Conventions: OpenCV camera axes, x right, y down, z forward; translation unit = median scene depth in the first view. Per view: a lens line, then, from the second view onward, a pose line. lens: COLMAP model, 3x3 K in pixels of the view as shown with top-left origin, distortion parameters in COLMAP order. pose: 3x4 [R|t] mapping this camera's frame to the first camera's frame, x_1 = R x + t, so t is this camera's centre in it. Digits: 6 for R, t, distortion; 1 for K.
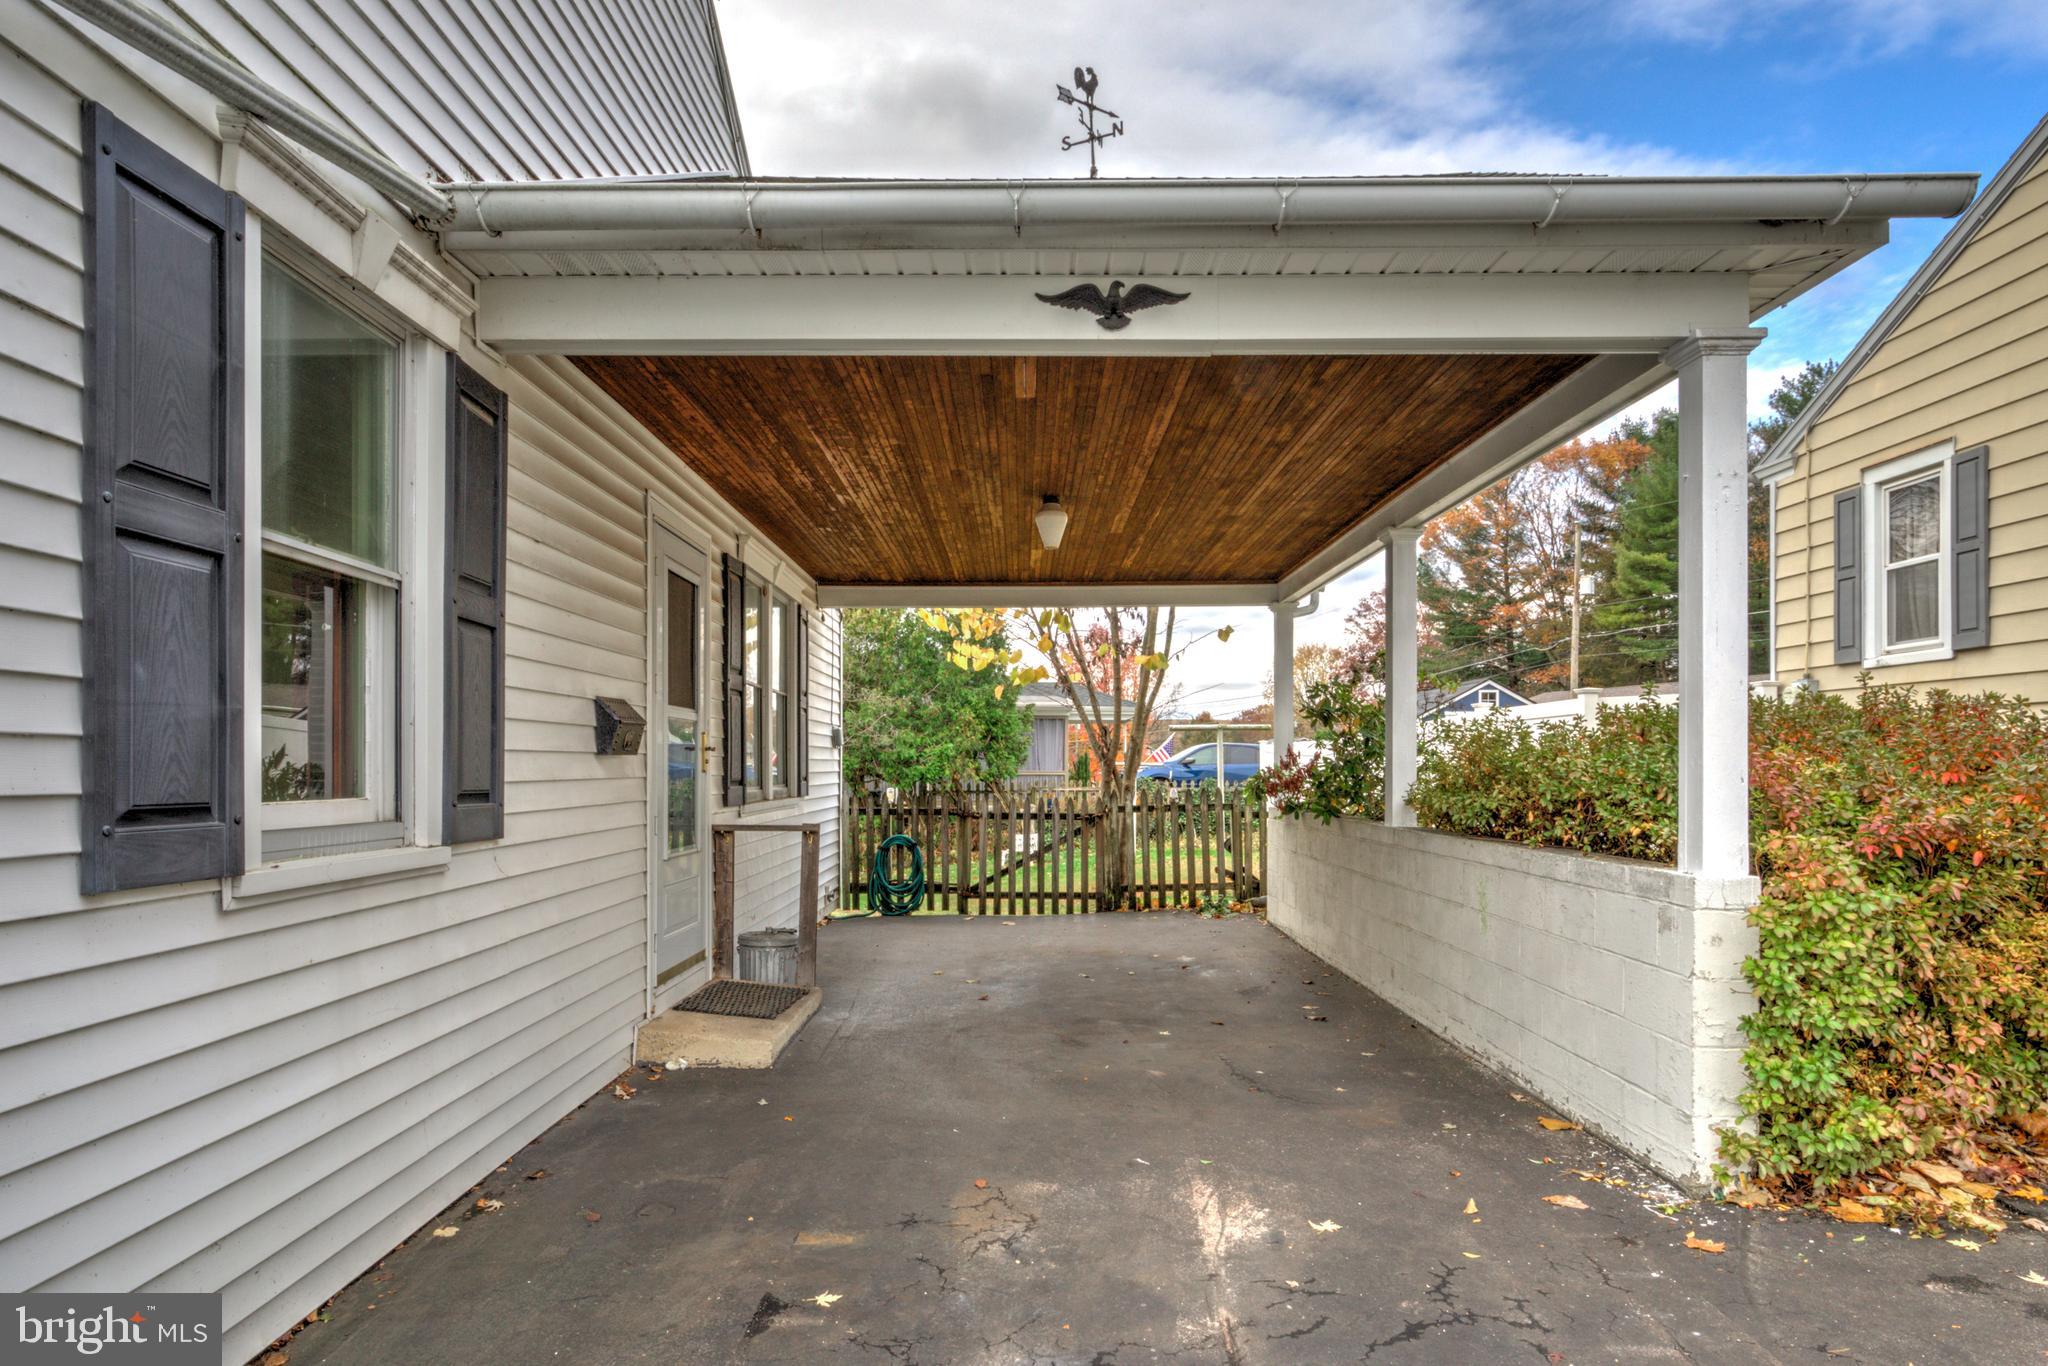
lens RADIAL K [[1207.3, 0, 1031.0], [0, 1207.3, 763.6], [0, 0, 1]] dist [-0.003235, 0.000566]
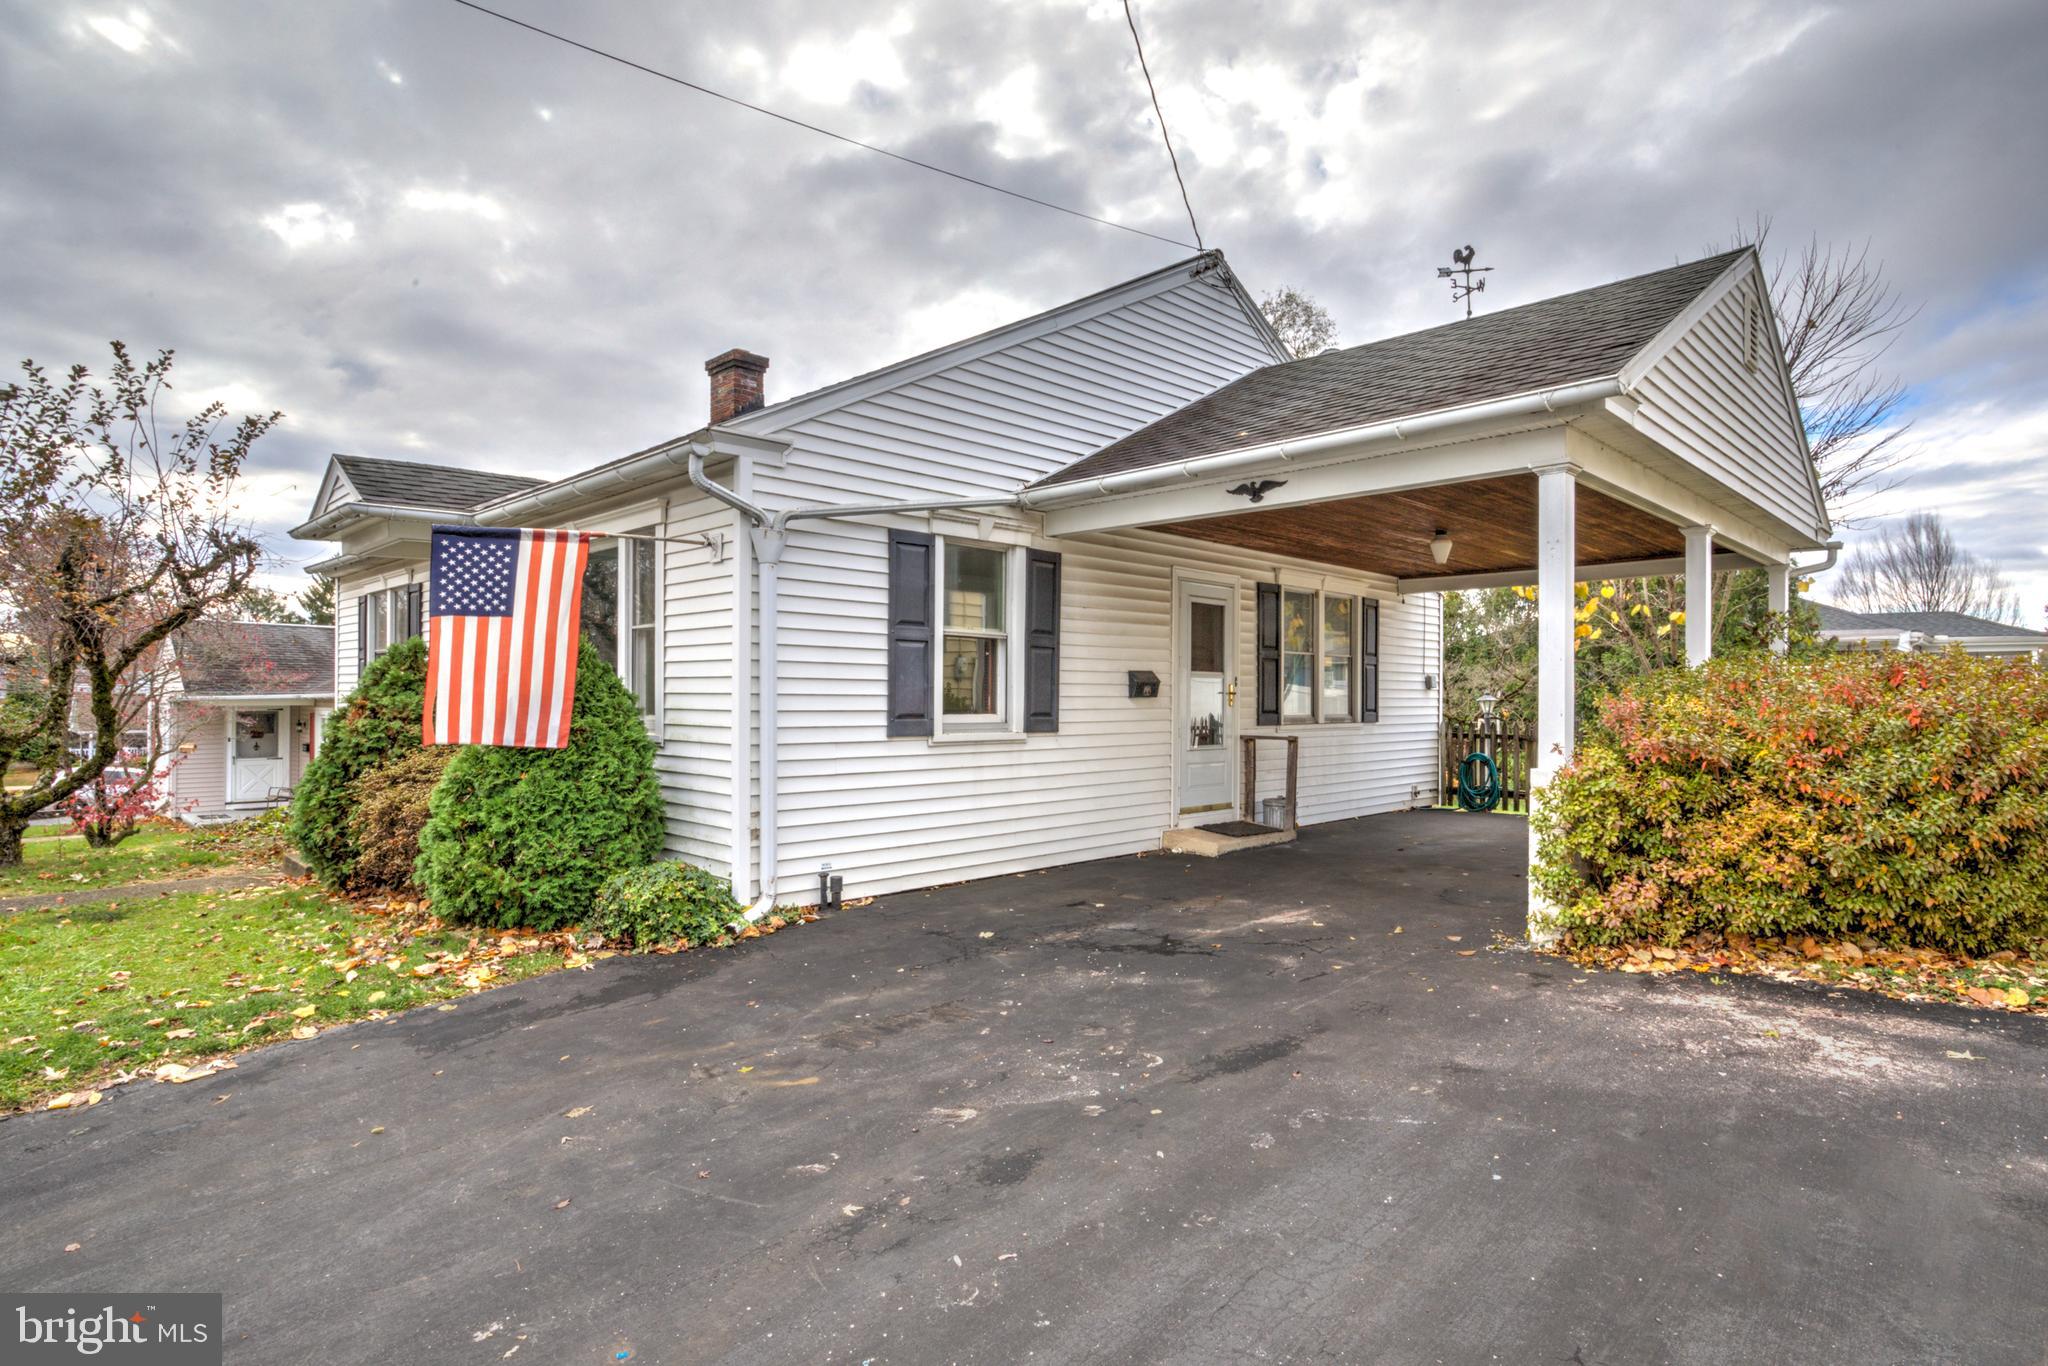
lens RADIAL K [[1071.0, 0, 1024.0], [0, 1071.0, 683.0], [0, 0, 1]] dist [-0.010651, -0.000139]
pose [[0.706549, -0.006120, -0.707638, 0.605291], [-0.003107, 0.999926, -0.011751, -0.007089], [0.707658, 0.010501, 0.706477, -0.343976]]
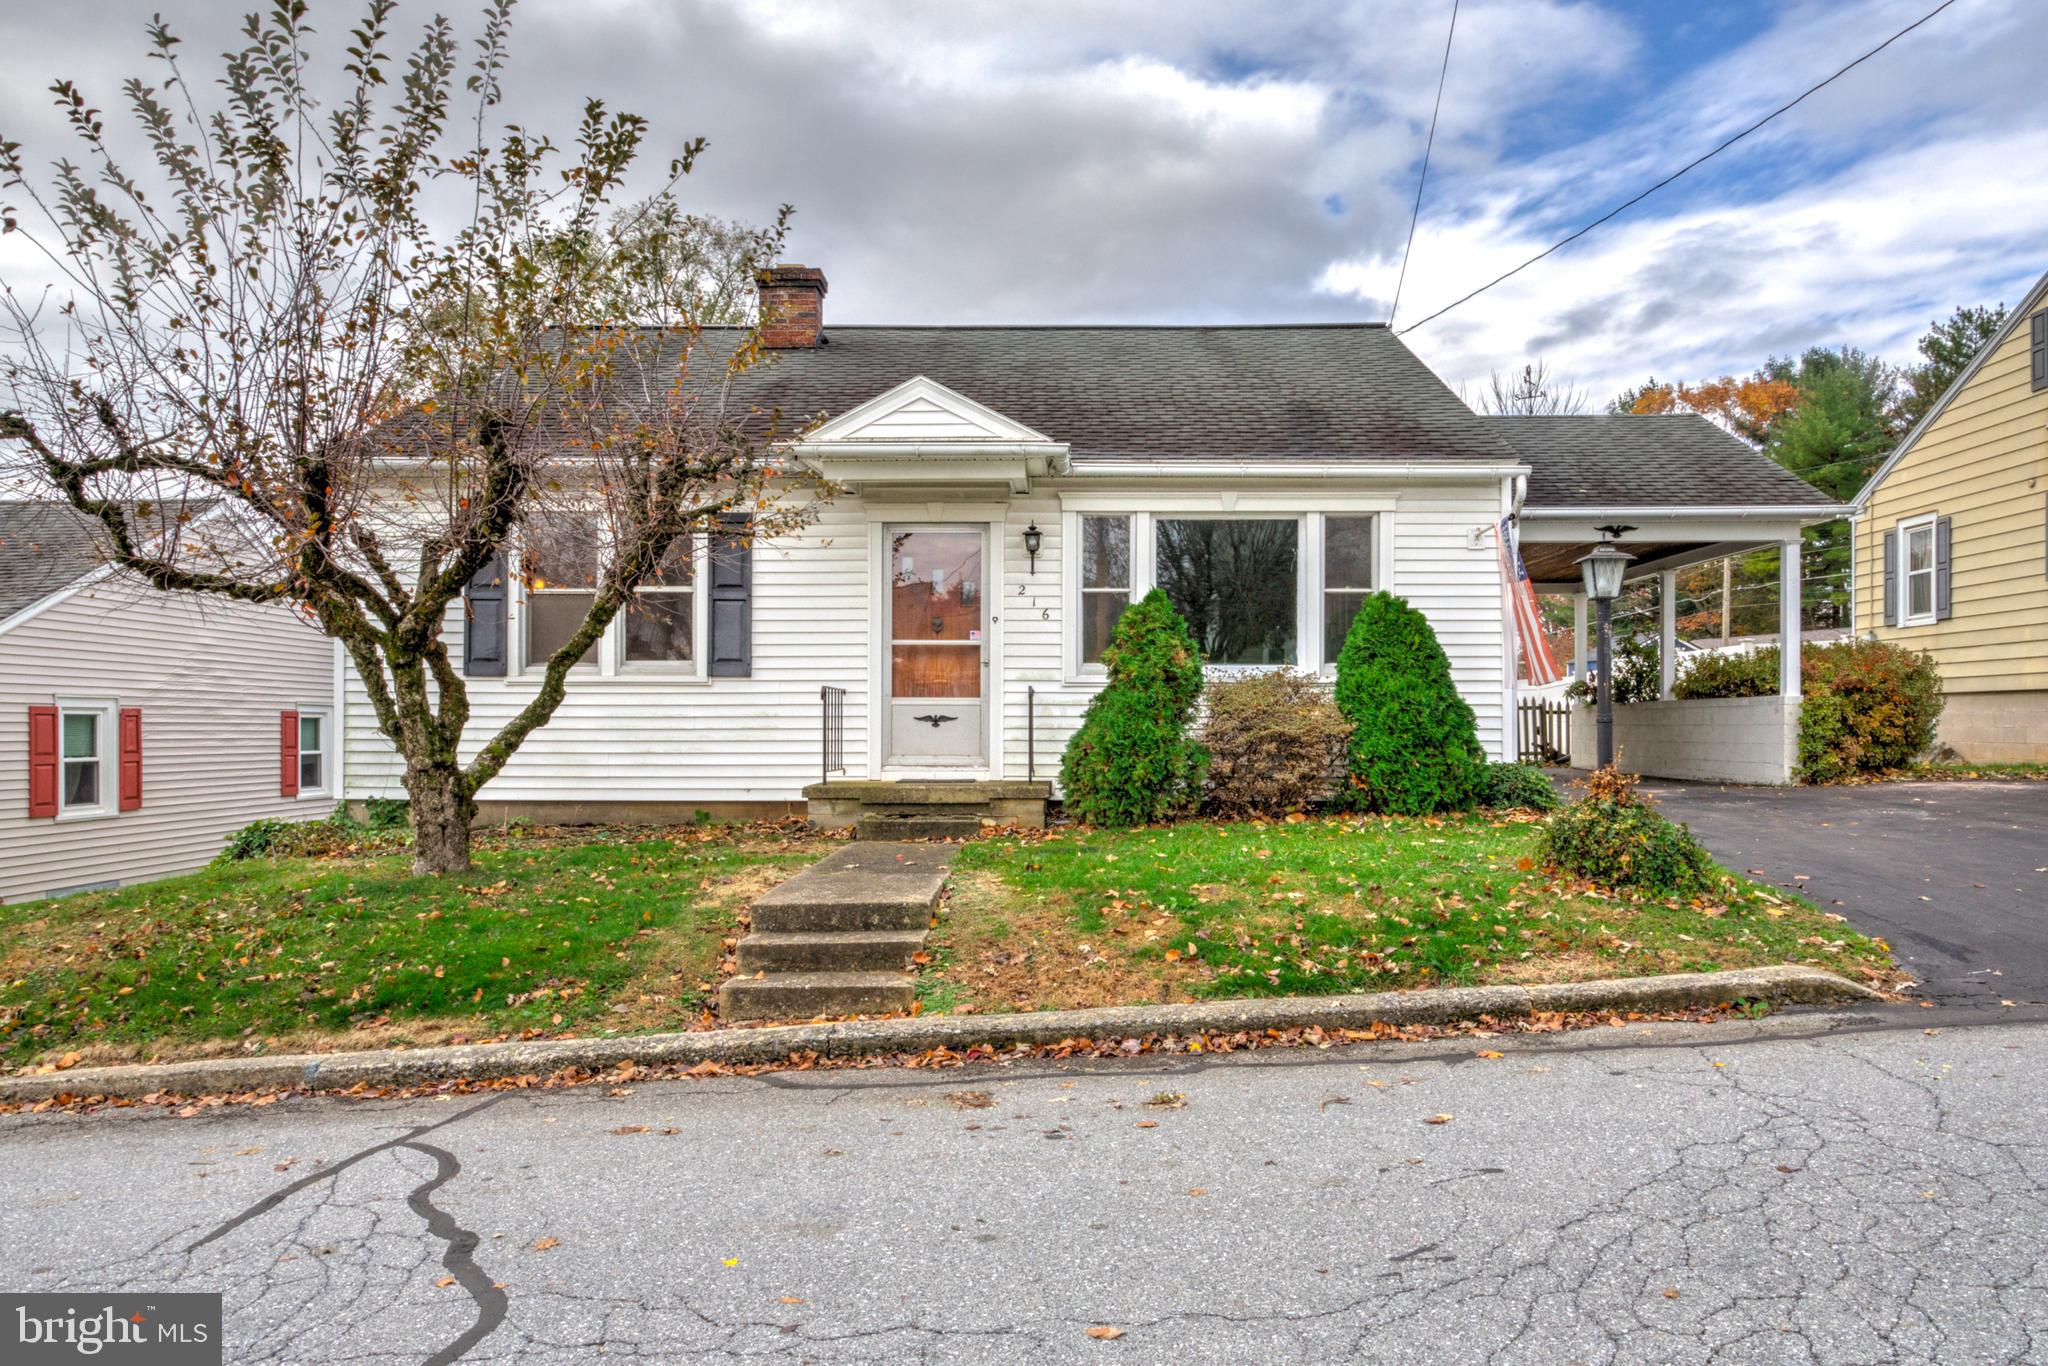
lens RADIAL K [[1392.4, 0, 1068.1], [0, 1392.4, 721.2], [0, 0, 1]] dist [-0.008841, 0.002404]
pose [[0.999903, -0.001499, -0.013845, -0.775137], [0.001488, 0.999999, -0.000775, 0.089007], [0.013846, 0.000754, 0.999904, -1.611079]]
